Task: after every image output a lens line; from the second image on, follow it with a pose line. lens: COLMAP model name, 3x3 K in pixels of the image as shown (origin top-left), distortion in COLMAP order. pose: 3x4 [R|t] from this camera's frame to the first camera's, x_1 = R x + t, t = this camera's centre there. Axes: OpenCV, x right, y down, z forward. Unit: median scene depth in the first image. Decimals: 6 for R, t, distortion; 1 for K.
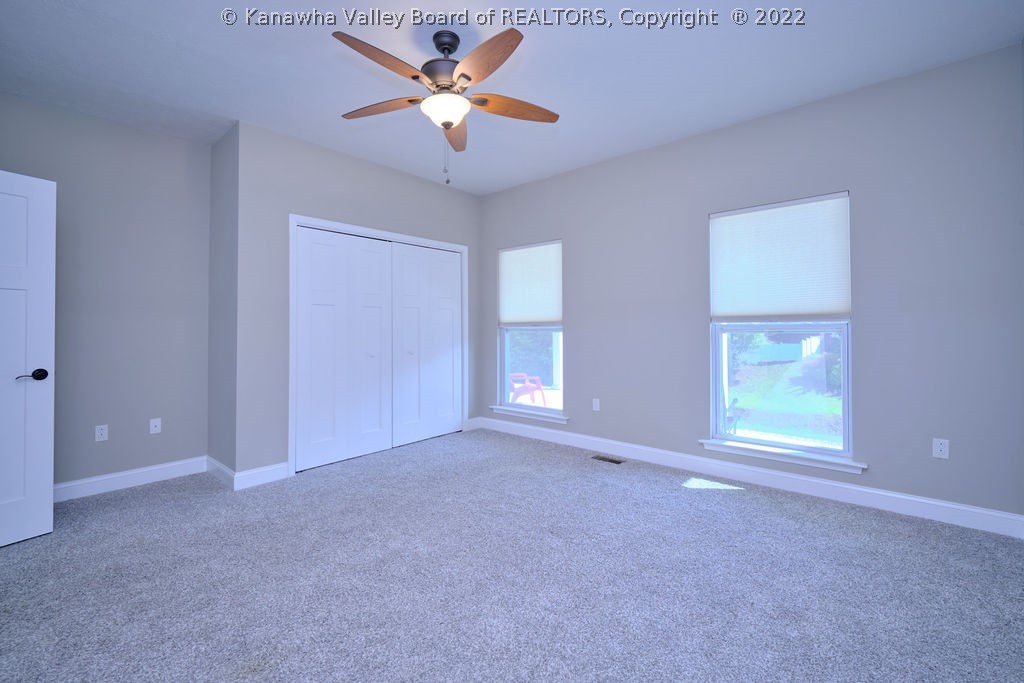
lens RADIAL K [[443.1, 0, 509.1], [0, 443.1, 332.9], [0, 0, 1]] dist [0.002725, 0.000163]
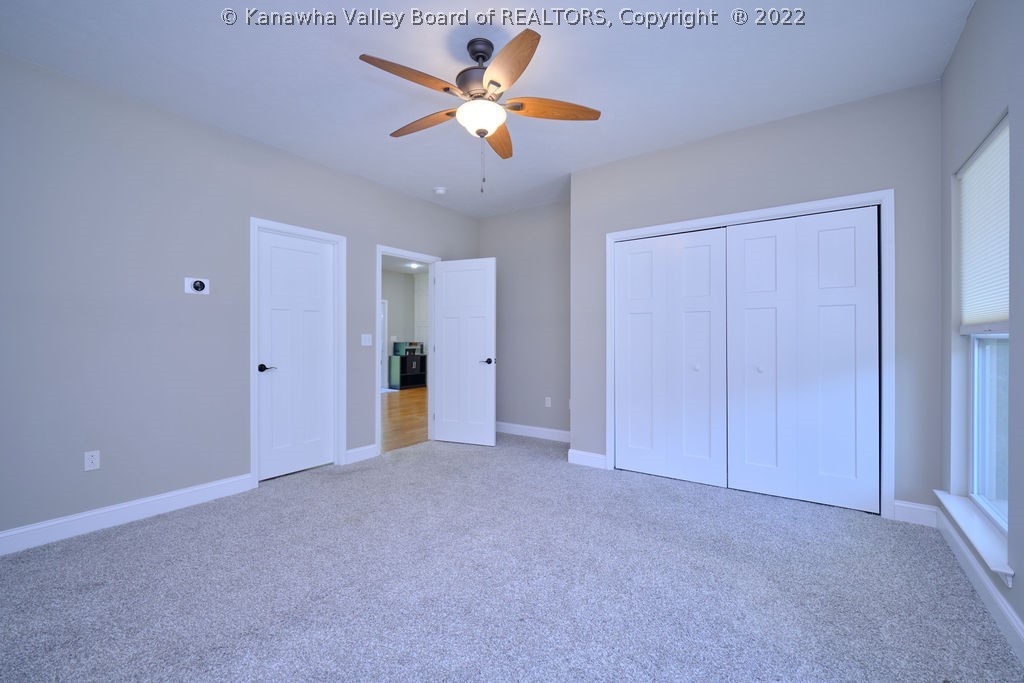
lens RADIAL K [[443.1, 0, 531.9], [0, 443.1, 343.7], [0, 0, 1]] dist [0.002725, 0.000163]
pose [[0.103353, 0.018798, -0.994467, 0.609231], [-0.007671, 0.999807, 0.018102, -0.011678], [0.994615, 0.005758, 0.103477, 0.711501]]
